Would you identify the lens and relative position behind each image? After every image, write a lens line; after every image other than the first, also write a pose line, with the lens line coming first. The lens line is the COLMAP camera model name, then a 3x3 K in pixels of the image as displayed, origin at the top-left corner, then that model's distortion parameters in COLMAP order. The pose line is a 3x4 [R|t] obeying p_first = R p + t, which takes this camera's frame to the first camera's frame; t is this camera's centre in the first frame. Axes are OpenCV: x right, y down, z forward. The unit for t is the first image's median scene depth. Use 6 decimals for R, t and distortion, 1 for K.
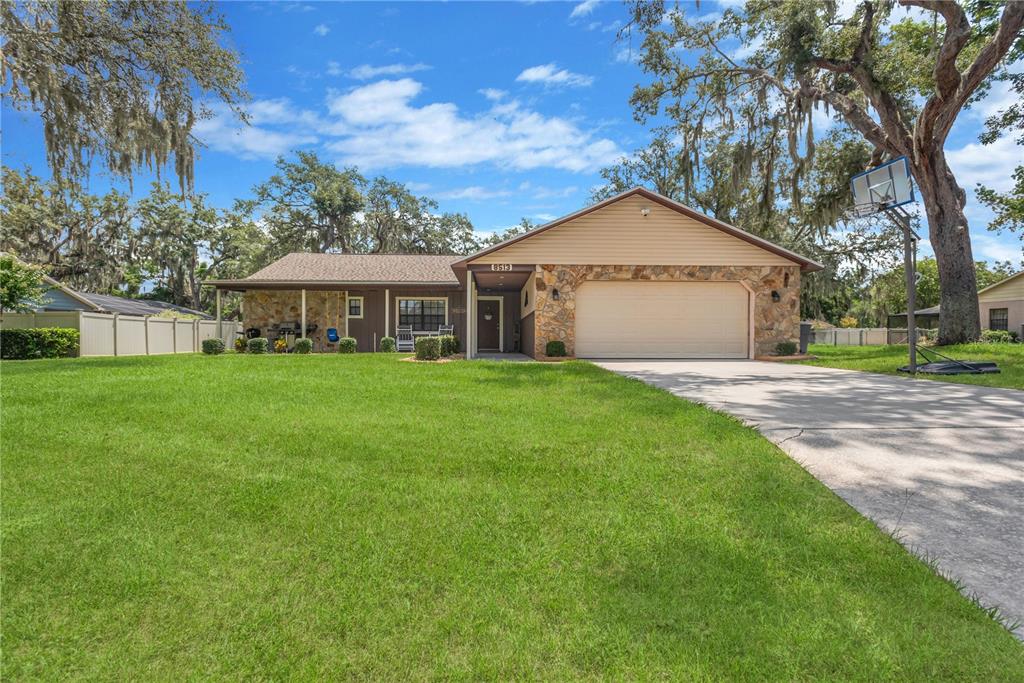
lens RADIAL K [[479.8, 0, 510.9], [0, 479.8, 338.9], [0, 0, 1]] dist [0.003661, 0.000421]
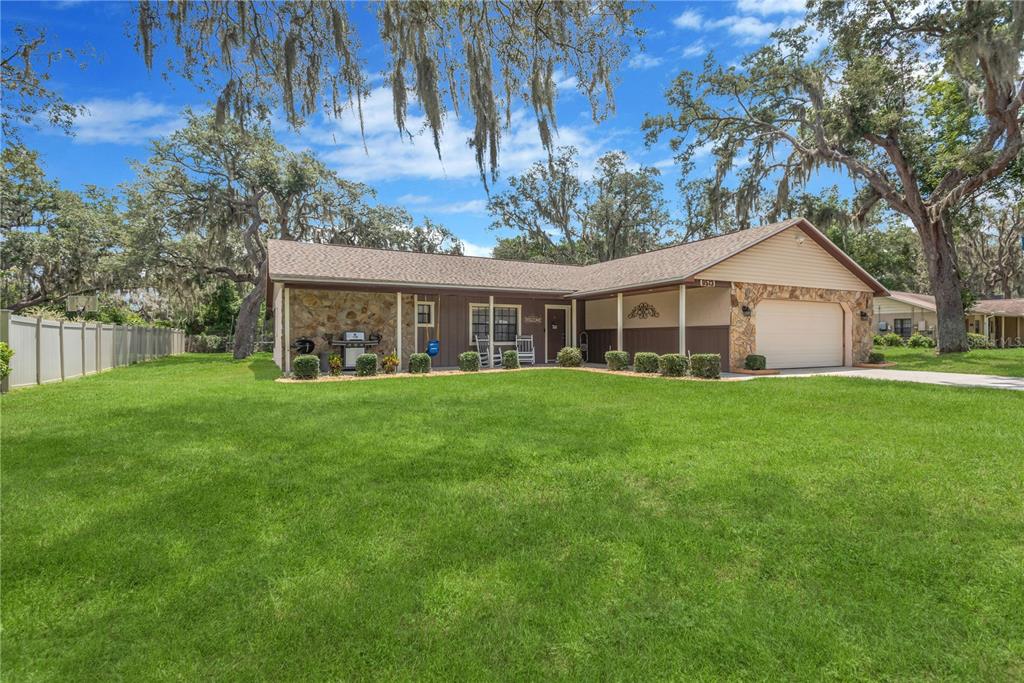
lens RADIAL K [[479.8, 0, 510.9], [0, 479.8, 338.9], [0, 0, 1]] dist [0.003661, 0.000421]
pose [[0.909860, -0.004830, 0.414888, -0.541677], [0.002673, 0.999980, 0.005778, -0.026744], [-0.414908, -0.004148, 0.909854, 0.174098]]
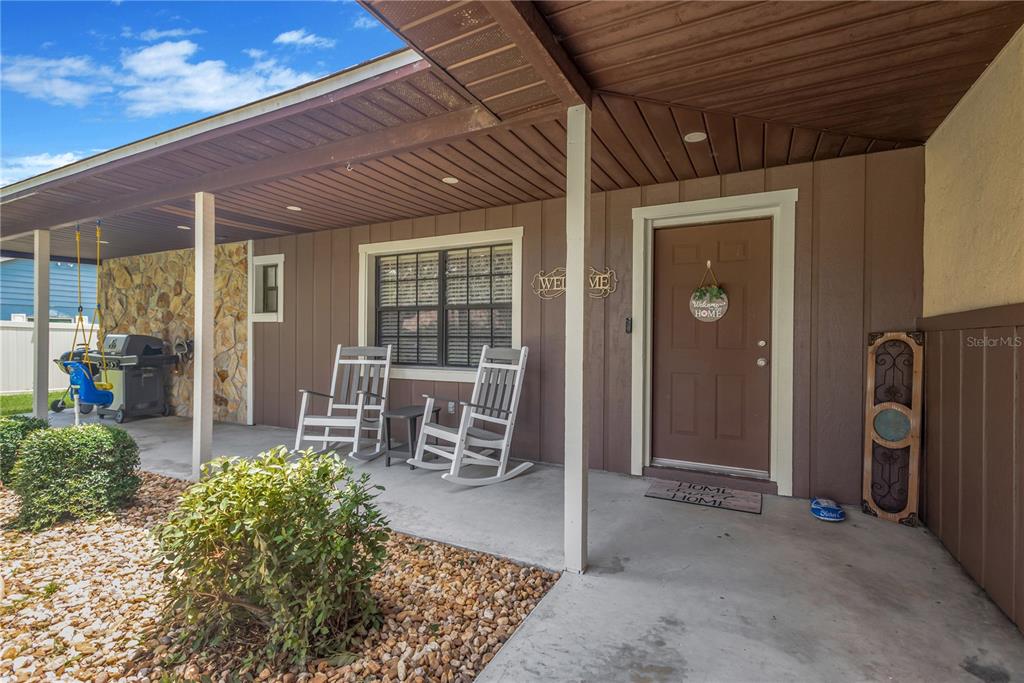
lens RADIAL K [[479.8, 0, 510.9], [0, 479.8, 338.9], [0, 0, 1]] dist [0.003661, 0.000421]
pose [[0.867687, 0.002316, -0.497105, -0.018792], [-0.000964, 0.999995, 0.002977, -0.032827], [0.497109, -0.002105, 0.867685, 0.805725]]
